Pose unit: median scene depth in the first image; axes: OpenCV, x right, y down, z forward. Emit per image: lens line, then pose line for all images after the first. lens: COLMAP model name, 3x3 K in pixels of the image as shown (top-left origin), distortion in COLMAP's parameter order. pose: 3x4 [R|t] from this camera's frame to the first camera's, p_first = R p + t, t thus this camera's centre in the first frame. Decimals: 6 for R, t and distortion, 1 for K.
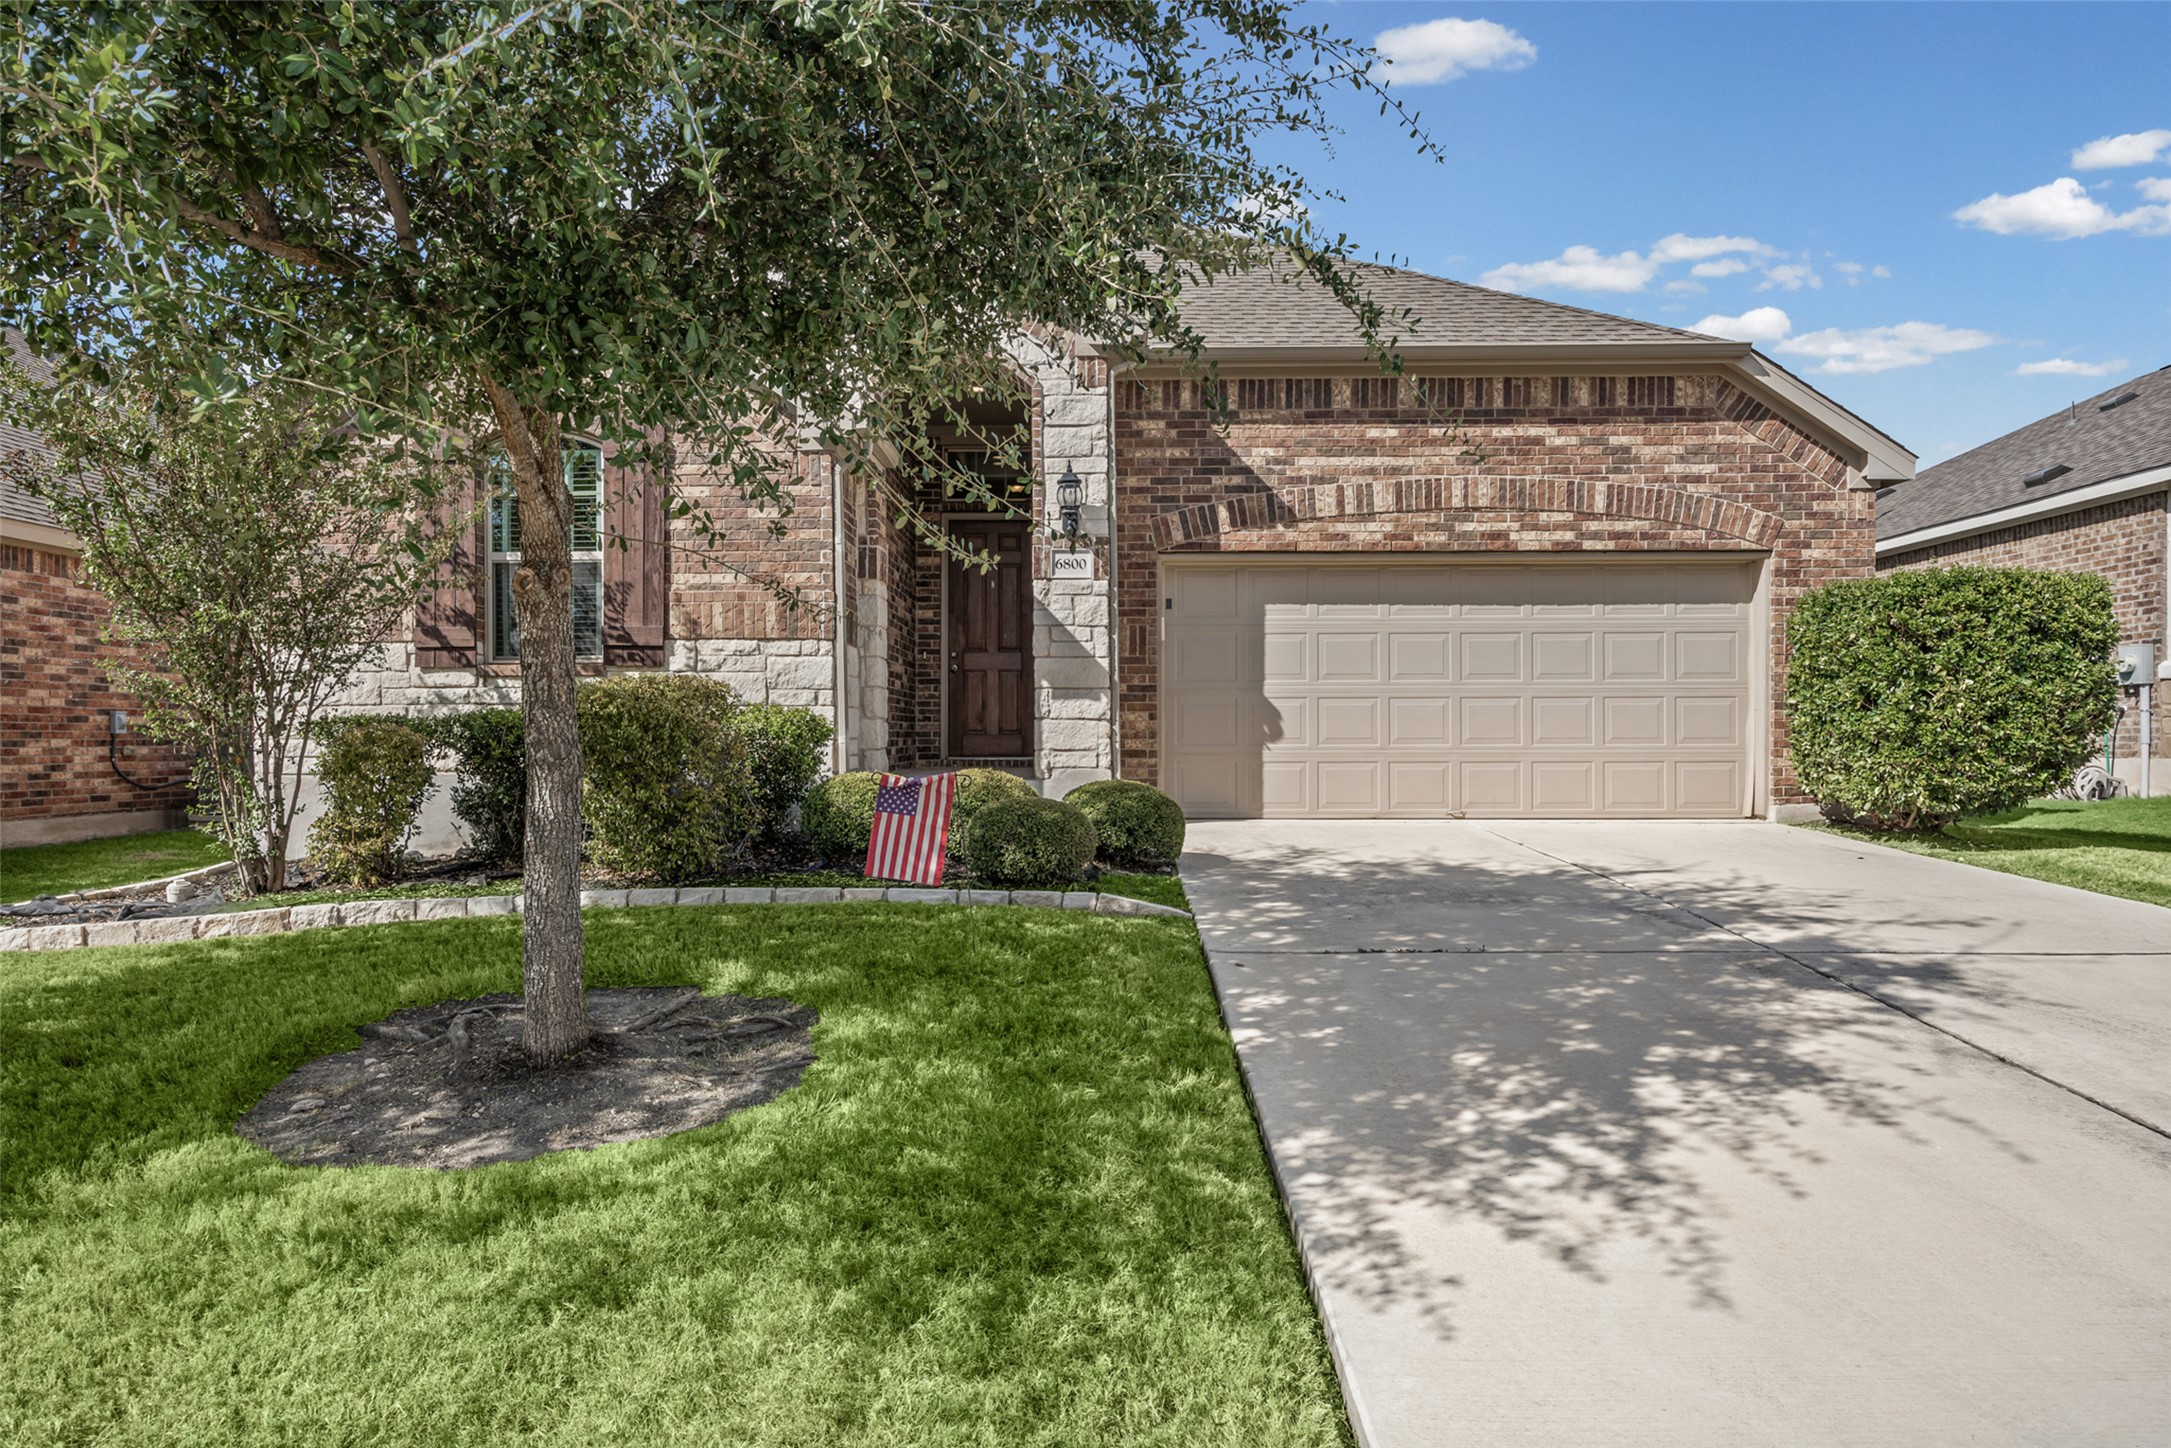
lens RADIAL K [[1241.0, 0, 1089.4], [0, 1241.0, 734.9], [0, 0, 1]] dist [0.005409, -0.000556]
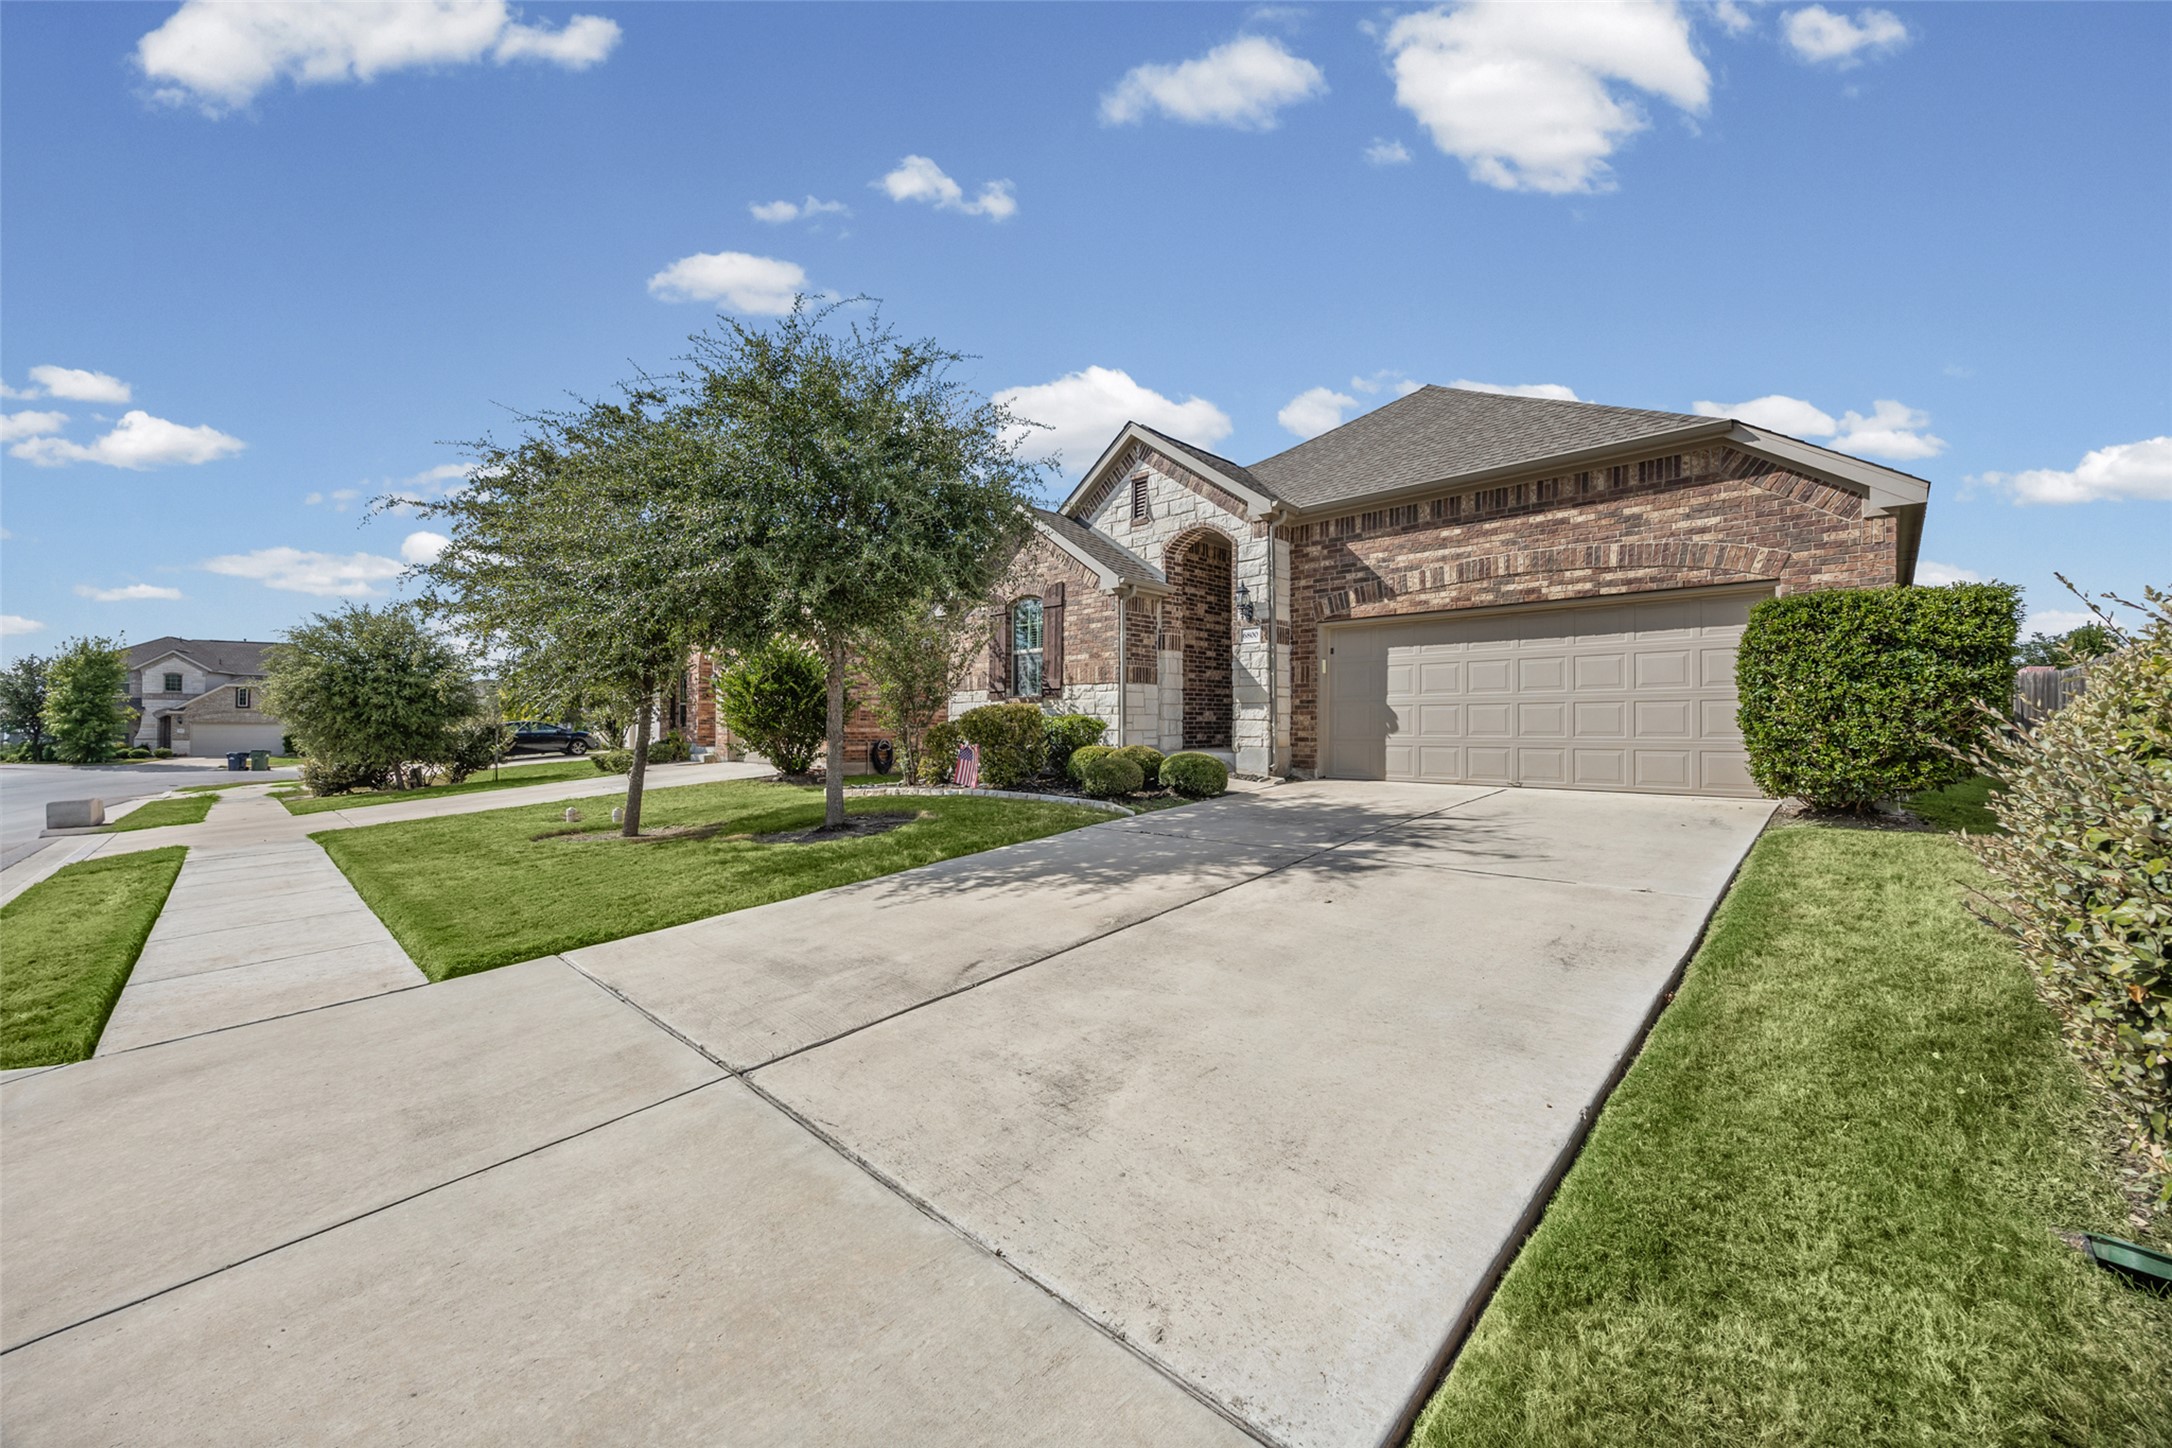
lens RADIAL K [[838.7, 0, 1081.9], [0, 838.7, 714.4], [0, 0, 1]] dist [-0.001795, 0.000030]
pose [[0.724803, -0.008202, -0.688907, 0.618585], [-0.002917, 0.999884, -0.014973, -0.001457], [0.688950, 0.012862, 0.724695, -0.063120]]
